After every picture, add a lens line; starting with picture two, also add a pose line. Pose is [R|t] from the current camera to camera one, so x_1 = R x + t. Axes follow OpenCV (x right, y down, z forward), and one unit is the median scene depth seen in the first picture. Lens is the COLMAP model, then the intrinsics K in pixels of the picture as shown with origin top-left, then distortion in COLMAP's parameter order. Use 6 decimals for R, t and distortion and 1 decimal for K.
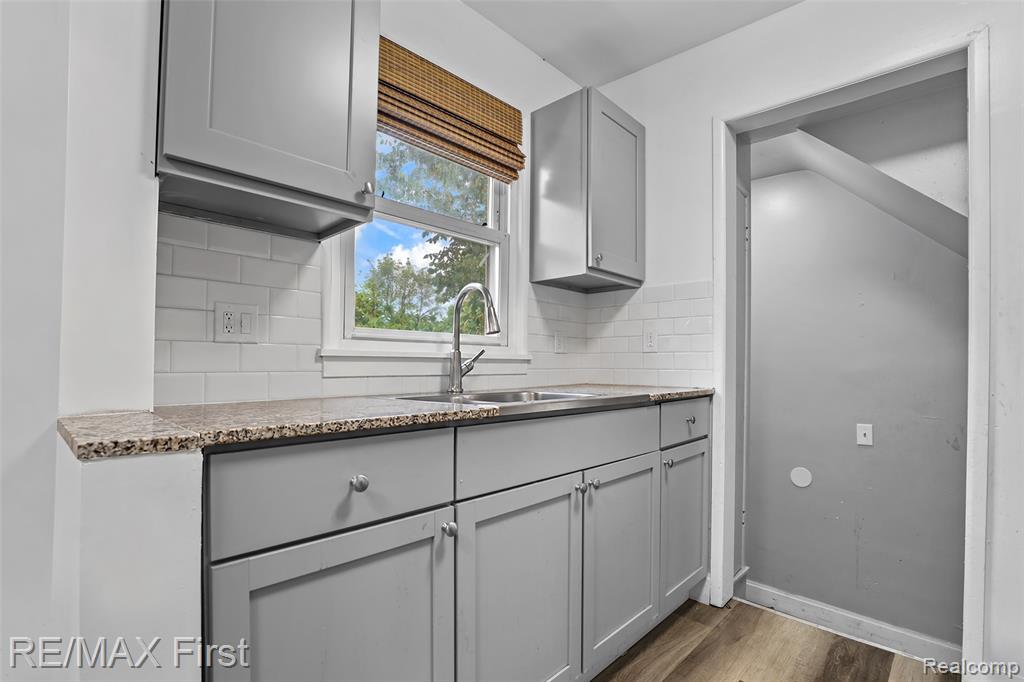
lens RADIAL K [[473.8, 0, 525.1], [0, 473.8, 361.4], [0, 0, 1]] dist [-0.027839, 0.000621]
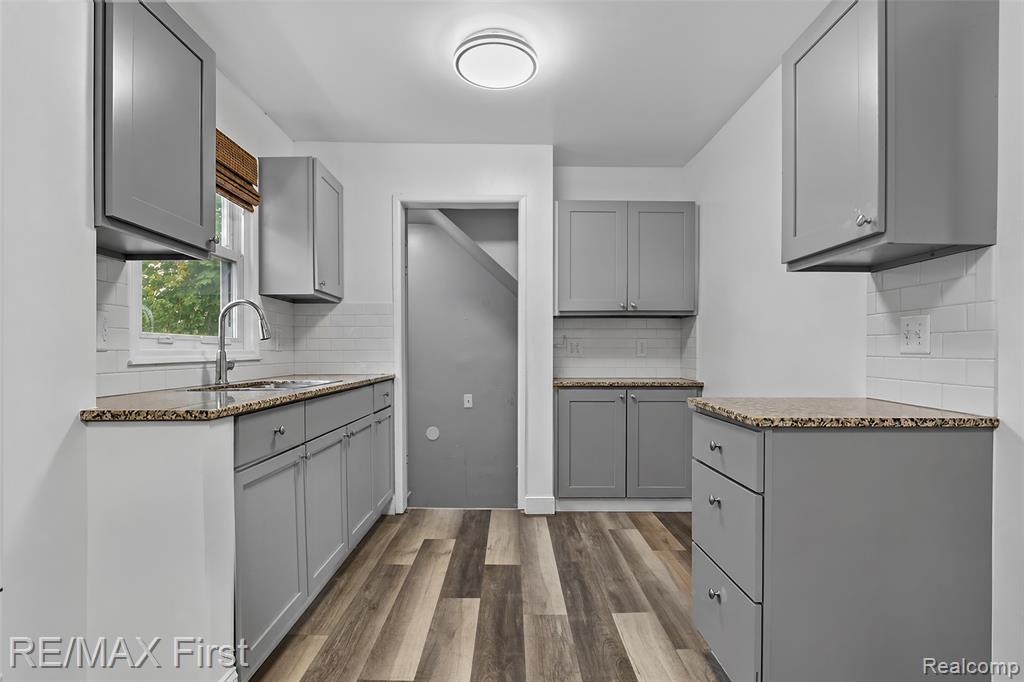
lens RADIAL K [[472.2, 0, 508.9], [0, 472.2, 346.4], [0, 0, 1]] dist [-0.032299, 0.000634]
pose [[0.730259, 0.005071, 0.683151, -0.386477], [0.005244, 0.999901, -0.013028, -0.011433], [-0.683150, 0.013096, 0.730160, -0.387412]]
